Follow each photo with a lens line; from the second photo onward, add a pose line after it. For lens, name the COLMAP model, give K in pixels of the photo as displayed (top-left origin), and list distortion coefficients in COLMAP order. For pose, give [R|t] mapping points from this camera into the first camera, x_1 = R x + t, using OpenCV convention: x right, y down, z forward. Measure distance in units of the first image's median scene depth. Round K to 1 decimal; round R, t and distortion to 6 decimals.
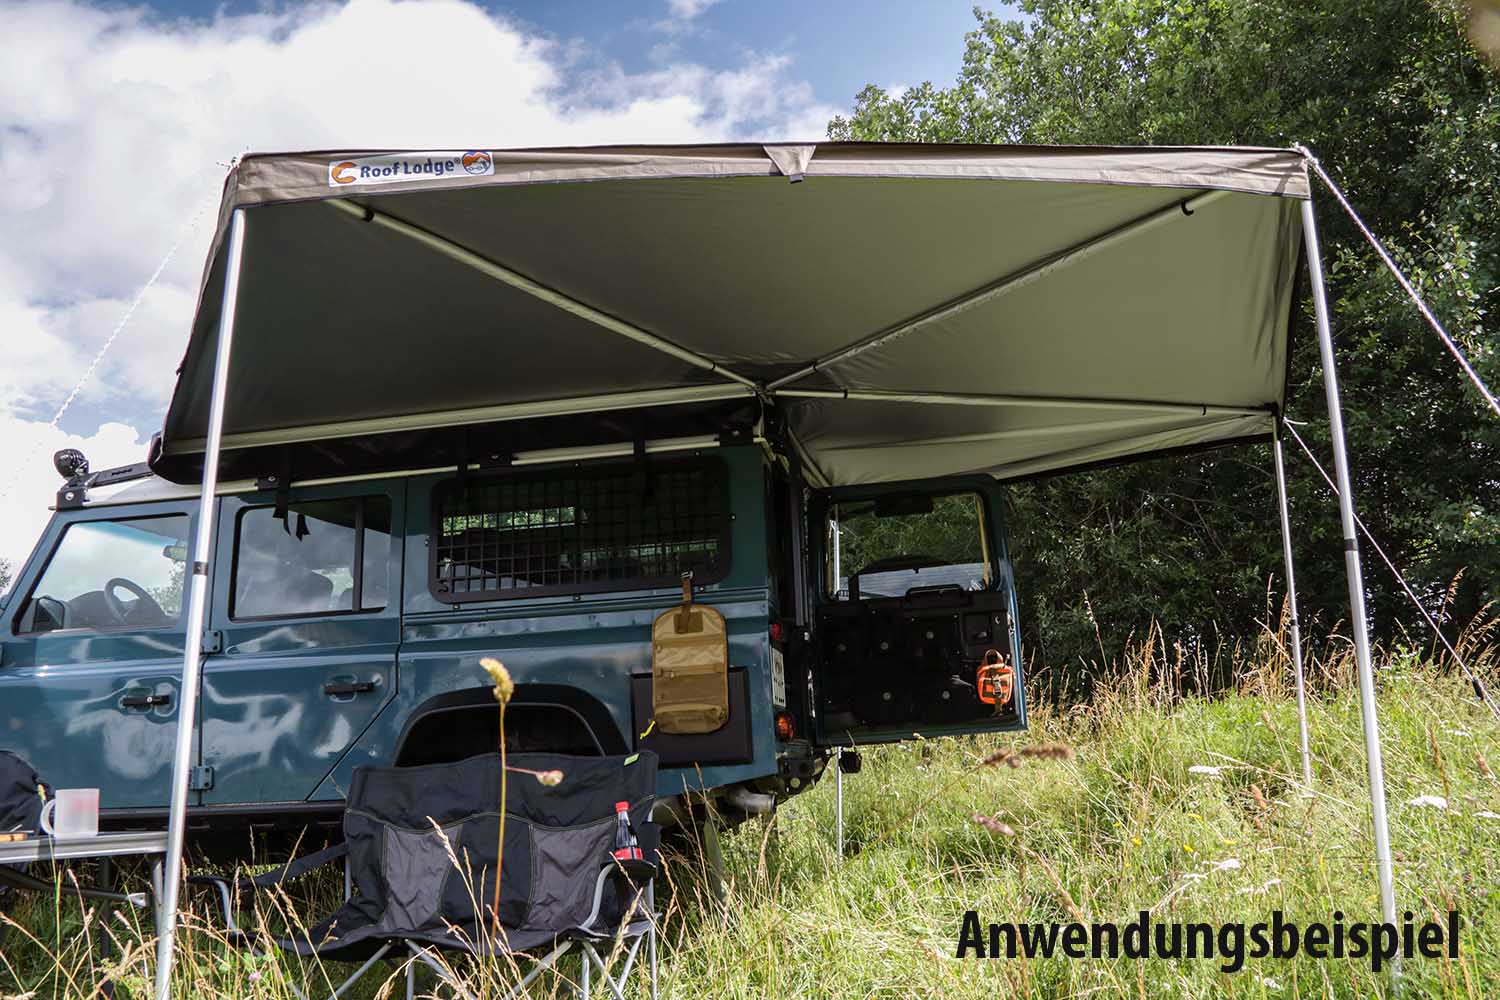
lens RADIAL K [[1168.3, 0, 779.5], [0, 1168.3, 551.1], [0, 0, 1]] dist [-0.140498, 0.076990]
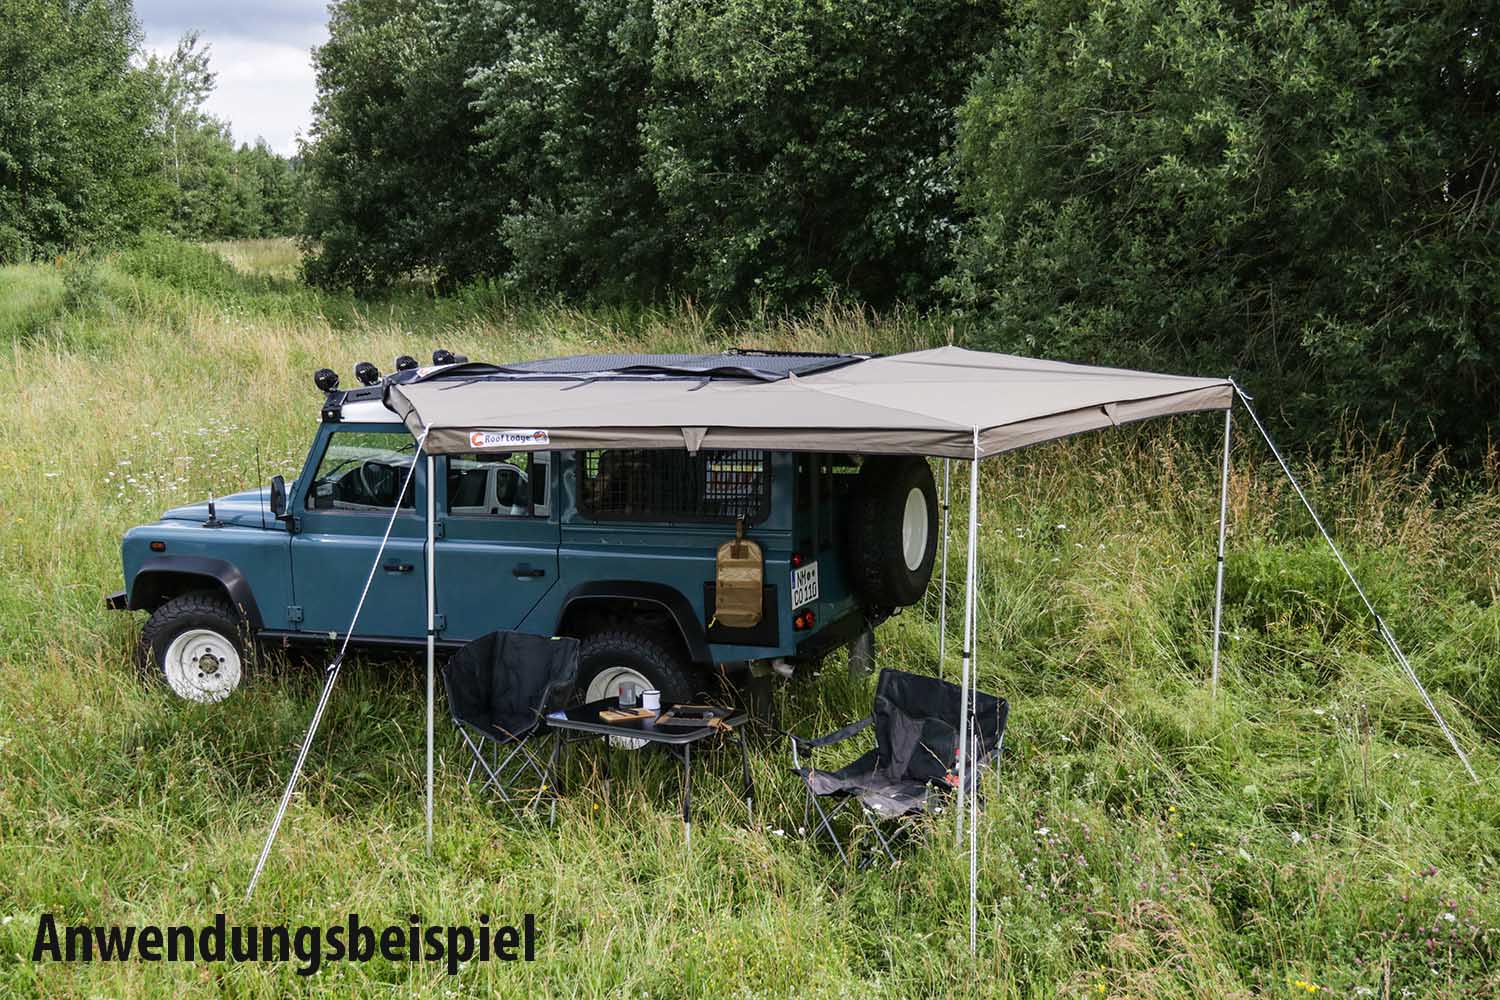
lens RADIAL K [[1830.4, 0, 749.3], [0, 1830.4, 582.9], [0, 0, 1]] dist [0.027139, 0.003033]
pose [[0.955710, 0.073912, -0.284879, 0.610396], [0.032207, 0.935874, 0.350860, -0.730610], [0.292543, -0.344496, 0.892043, -1.103250]]
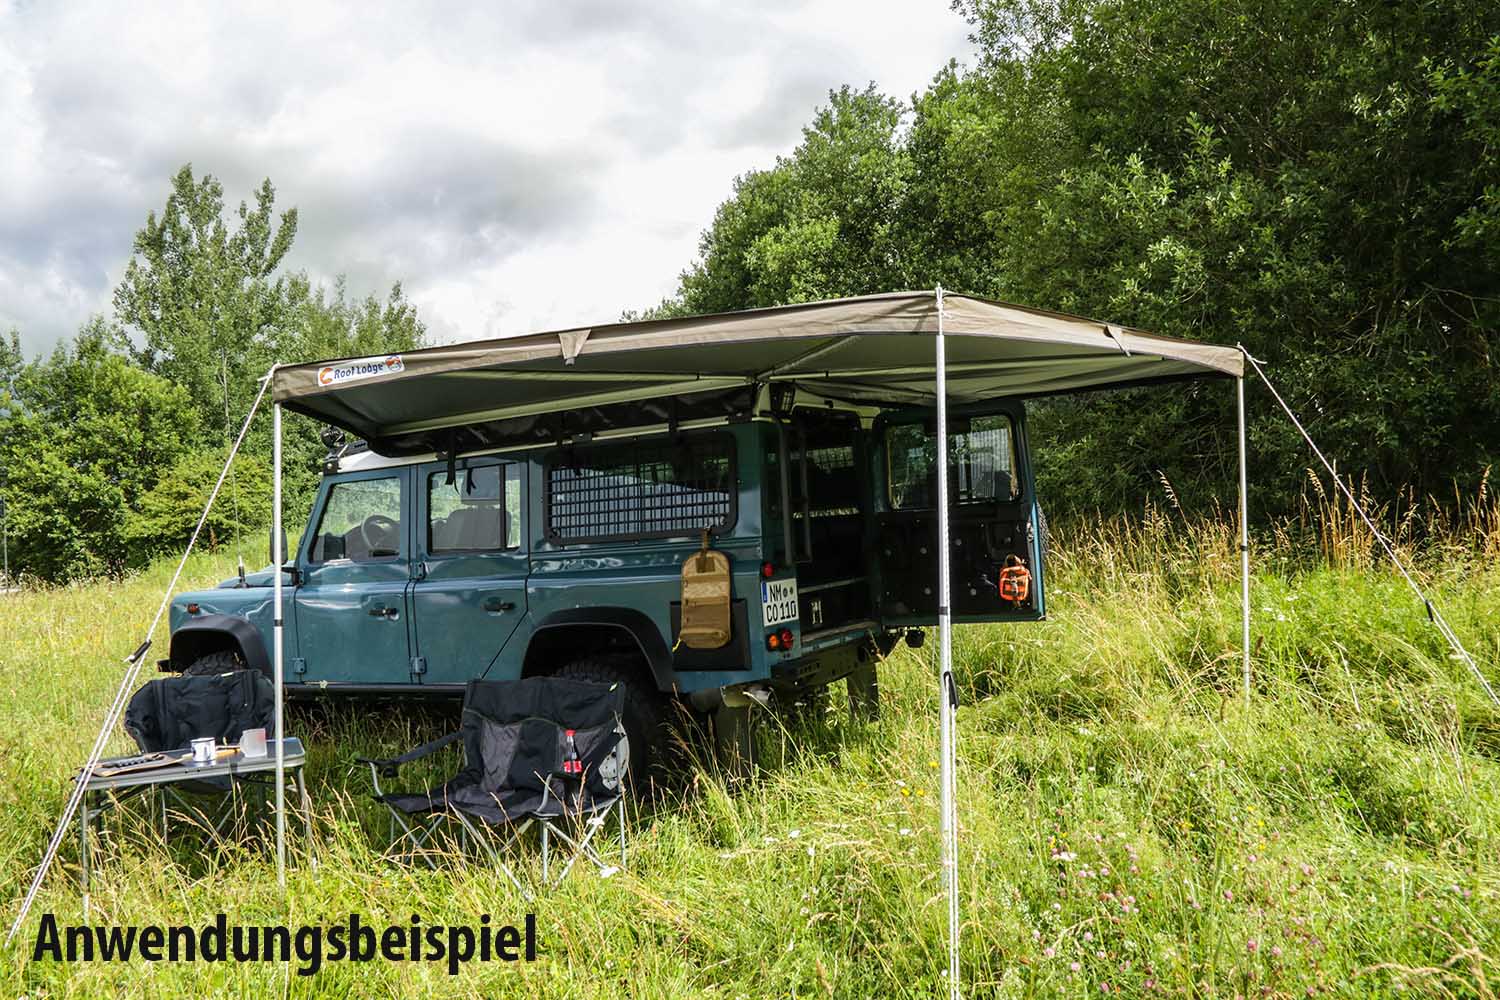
lens RADIAL K [[1168.3, 0, 779.5], [0, 1168.3, 551.1], [0, 0, 1]] dist [-0.140498, 0.076990]
pose [[0.938256, -0.001602, -0.345937, 0.475159], [0.075330, 0.976939, 0.199787, -0.220163], [0.337640, -0.213511, 0.916740, -0.201056]]
